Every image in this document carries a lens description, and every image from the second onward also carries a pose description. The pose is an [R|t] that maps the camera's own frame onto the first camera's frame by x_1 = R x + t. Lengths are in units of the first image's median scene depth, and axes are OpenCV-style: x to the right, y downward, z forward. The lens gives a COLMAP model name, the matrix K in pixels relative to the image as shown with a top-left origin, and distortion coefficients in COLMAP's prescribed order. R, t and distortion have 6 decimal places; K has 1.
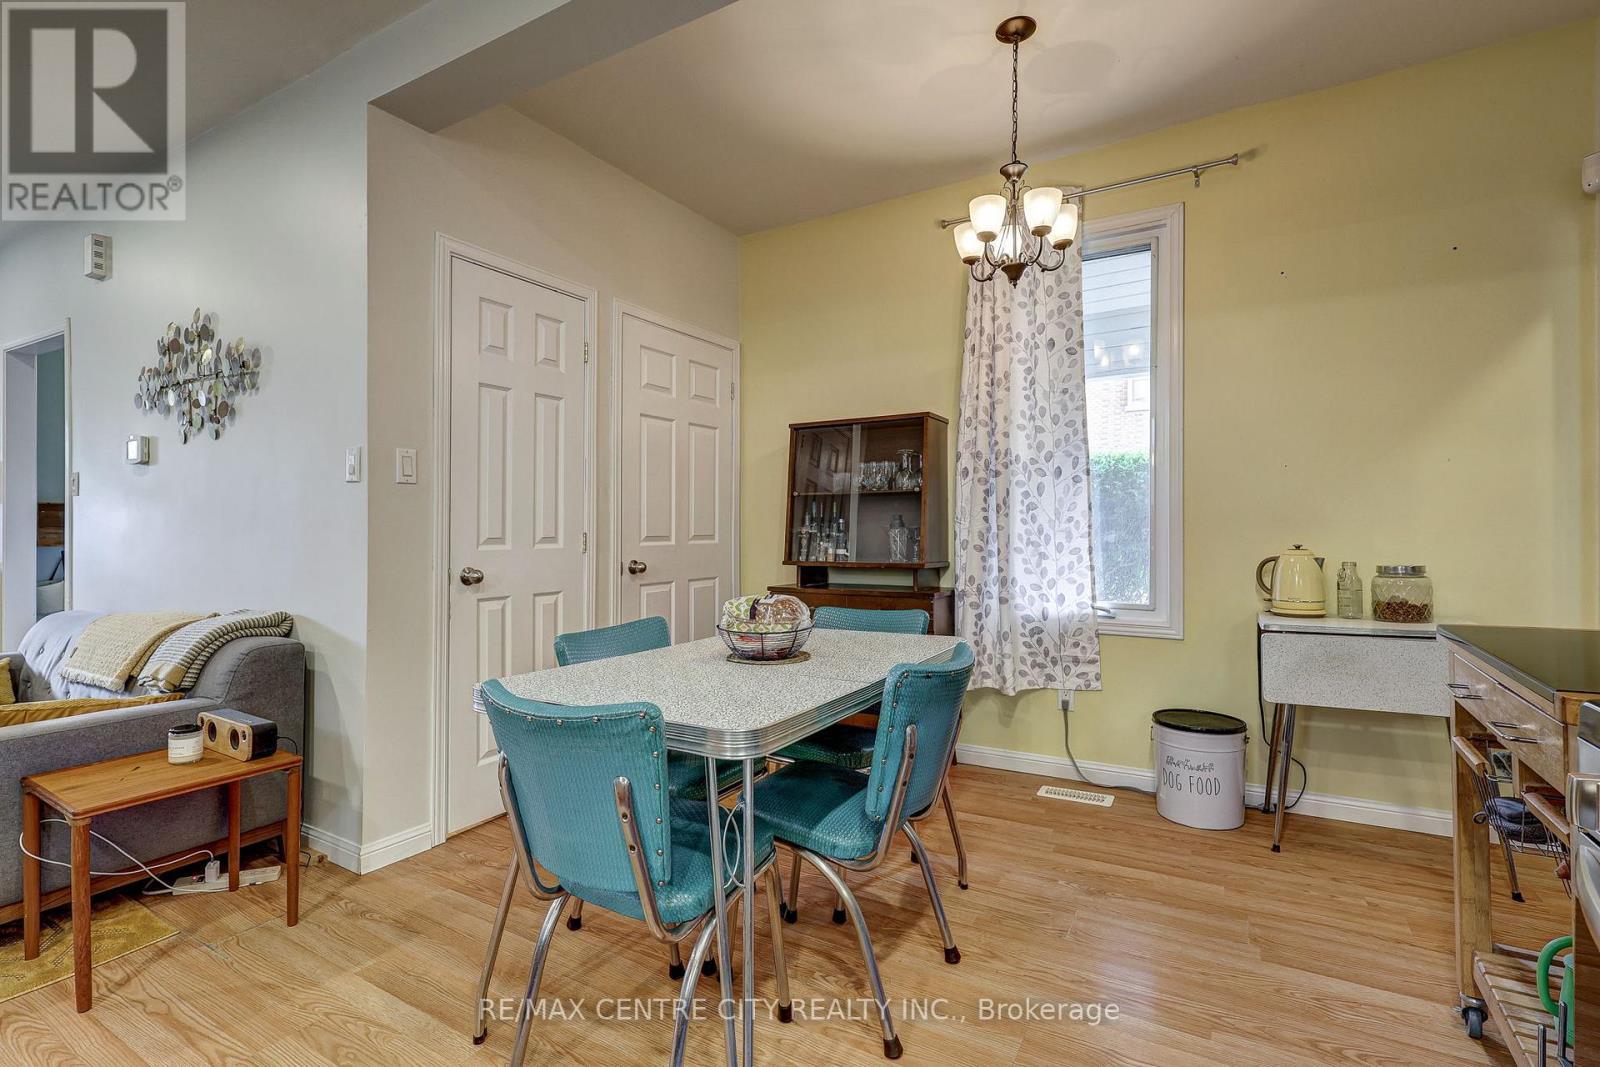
lens RADIAL K [[751.9, 0, 800.0], [0, 751.9, 533.5], [0, 0, 1]] dist [-0.000099, -0.000009]
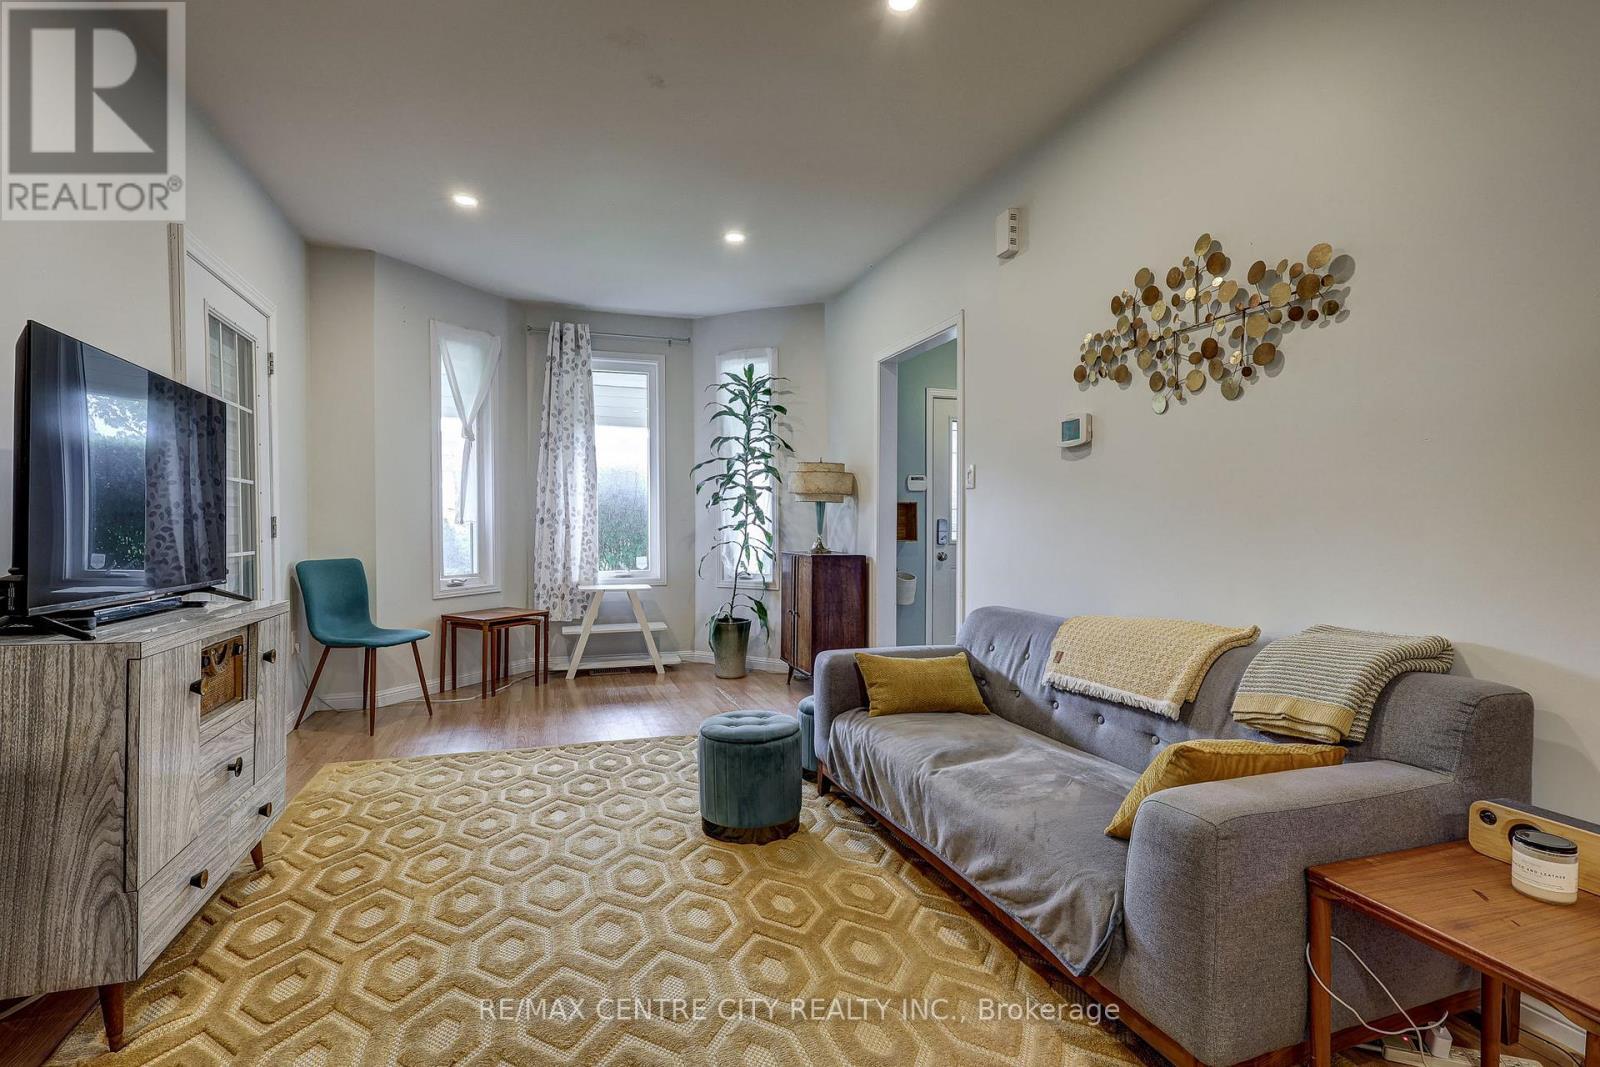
lens RADIAL K [[751.9, 0, 800.0], [0, 751.9, 533.5], [0, 0, 1]] dist [-0.000099, -0.000009]
pose [[0.763135, -0.001398, -0.646238, -0.606928], [0.000342, 0.999998, -0.001759, 0.014572], [0.646239, 0.001121, 0.763134, 0.122773]]
